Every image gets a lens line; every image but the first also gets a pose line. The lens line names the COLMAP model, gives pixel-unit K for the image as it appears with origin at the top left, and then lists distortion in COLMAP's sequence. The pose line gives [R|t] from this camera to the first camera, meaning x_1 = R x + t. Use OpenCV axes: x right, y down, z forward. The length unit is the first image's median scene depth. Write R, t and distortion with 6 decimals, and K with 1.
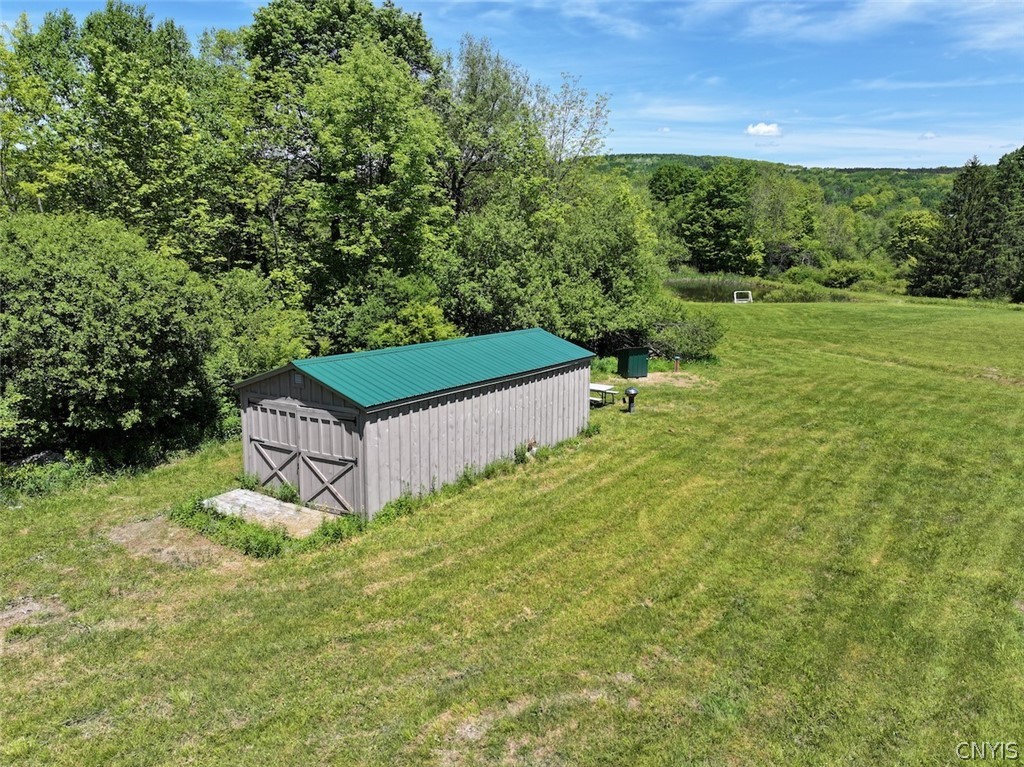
lens RADIAL K [[713.8, 0, 516.1], [0, 713.8, 376.1], [0, 0, 1]] dist [0.001493, 0.016667]
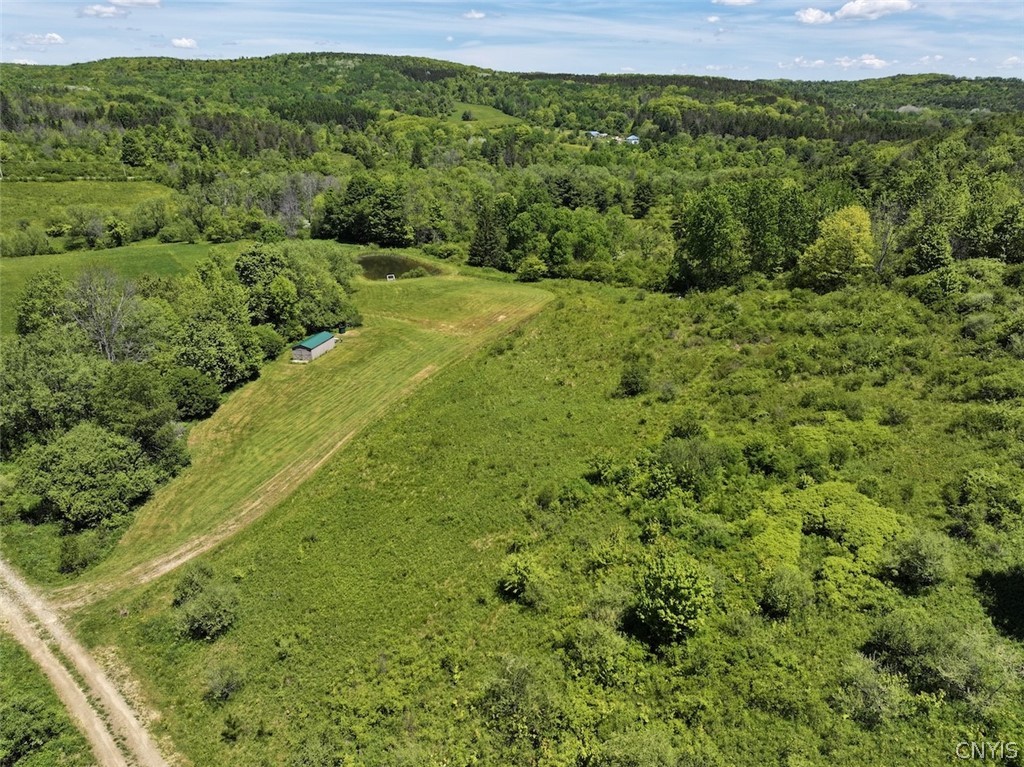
lens RADIAL K [[713.8, 0, 514.4], [0, 713.8, 390.5], [0, 0, 1]] dist [0.001493, 0.016667]
pose [[0.929679, -0.143971, 0.339071, -0.395059], [0.084765, 0.979371, 0.183431, -0.365748], [-0.358485, -0.141791, 0.922705, -3.483295]]
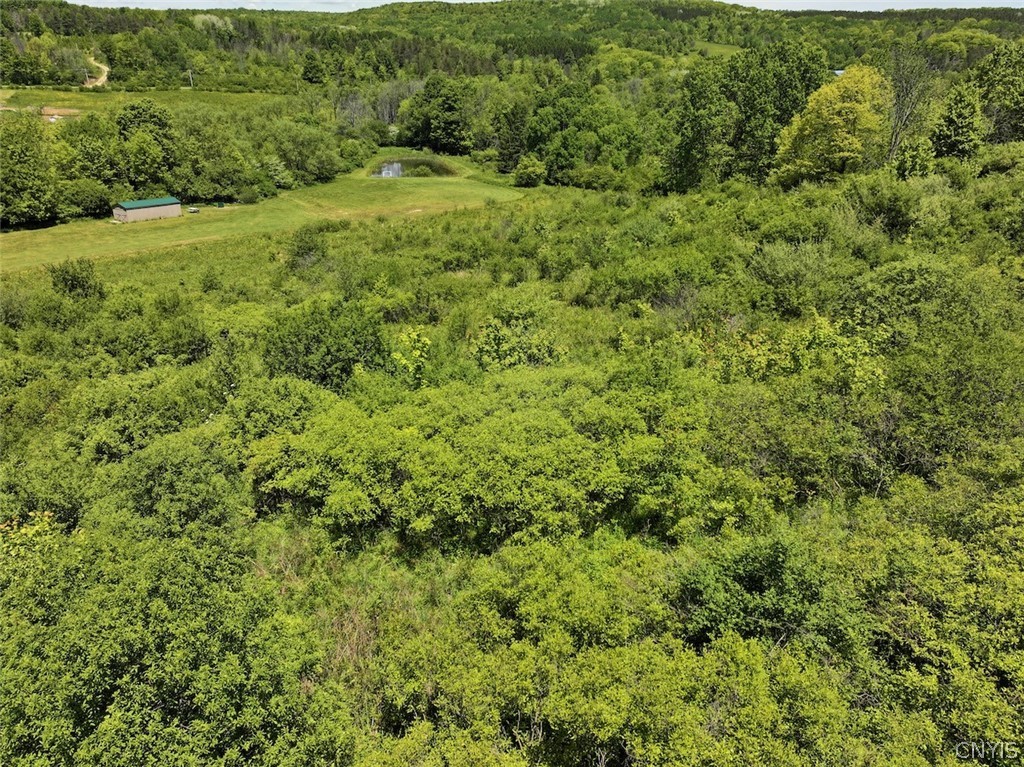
lens RADIAL K [[713.8, 0, 518.1], [0, 713.8, 384.9], [0, 0, 1]] dist [0.001493, 0.016667]
pose [[0.999785, -0.008275, 0.019012, 1.673107], [0.003970, 0.976343, 0.216190, 0.107501], [-0.020352, -0.216068, 0.976166, -3.070307]]
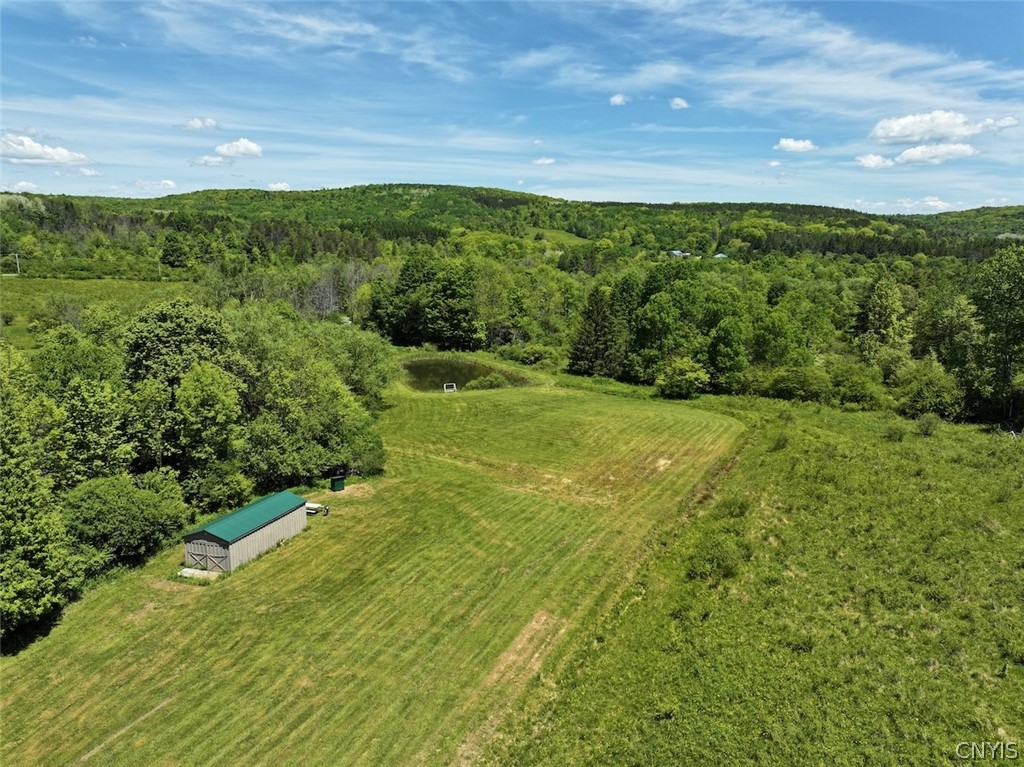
lens RADIAL K [[713.8, 0, 514.5], [0, 713.8, 387.7], [0, 0, 1]] dist [0.001493, 0.016667]
pose [[0.958432, -0.059744, 0.278997, 0.084910], [0.062527, 0.998043, -0.001080, -0.256225], [-0.278387, 0.018480, 0.960291, -1.157529]]
